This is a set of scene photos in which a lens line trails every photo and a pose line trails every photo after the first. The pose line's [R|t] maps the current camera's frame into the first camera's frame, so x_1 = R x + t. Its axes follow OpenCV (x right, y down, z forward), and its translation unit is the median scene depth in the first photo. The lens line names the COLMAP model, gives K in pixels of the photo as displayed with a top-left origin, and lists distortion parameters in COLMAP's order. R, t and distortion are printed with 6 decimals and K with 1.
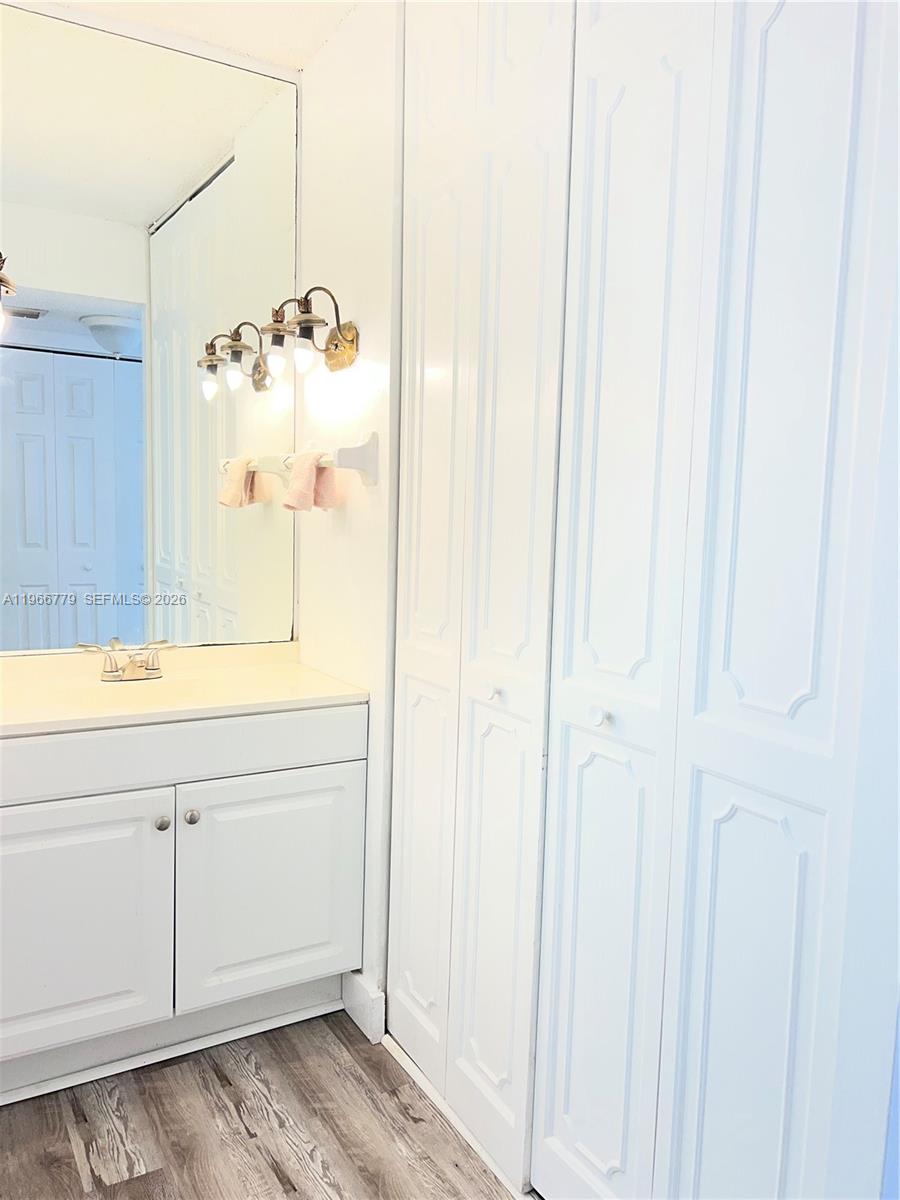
lens RADIAL K [[898.9, 0, 450.0], [0, 898.9, 600.0], [0, 0, 1]] dist [0.064619, -0.071171]
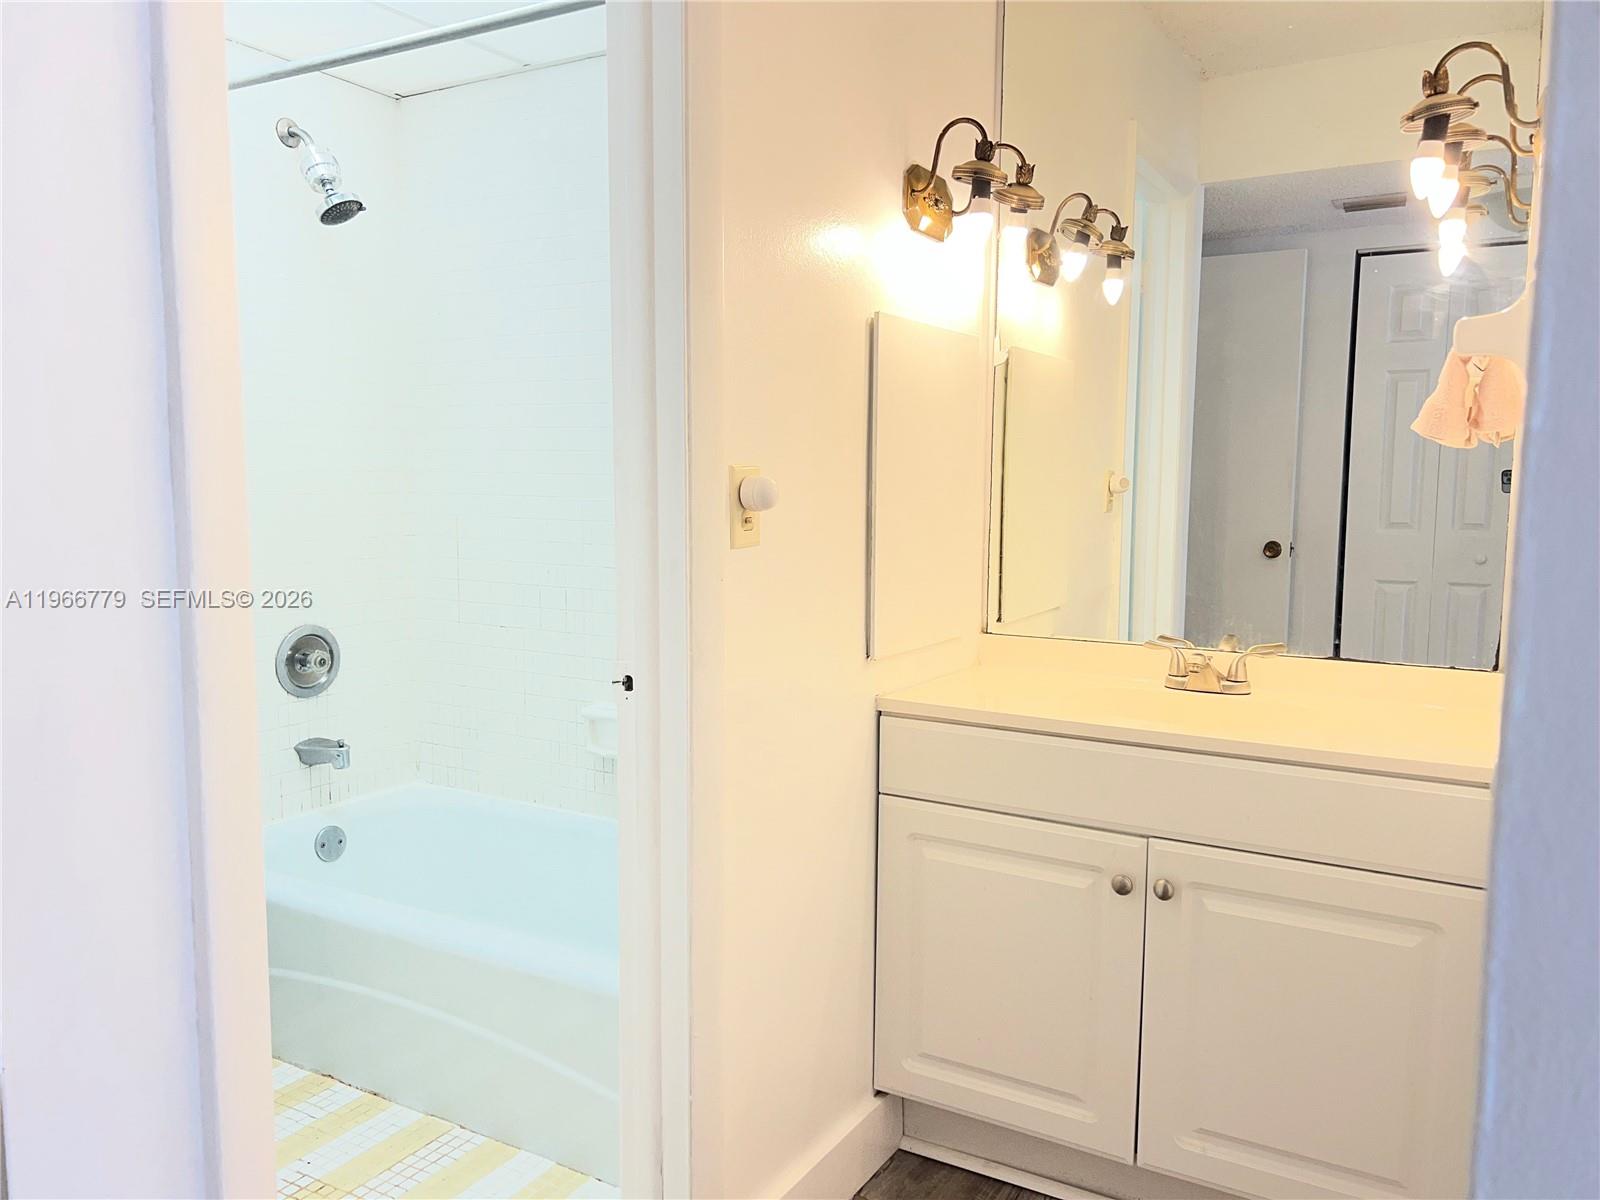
lens RADIAL K [[1194.0, 0, 796.7], [0, 1194.0, 605.7], [0, 0, 1]] dist [0.066271, -0.081609]
pose [[0.497714, 0.073199, -0.864247, 0.344066], [-0.079998, 0.996059, 0.038292, 0.011878], [0.863644, 0.050079, 0.501609, 0.284055]]
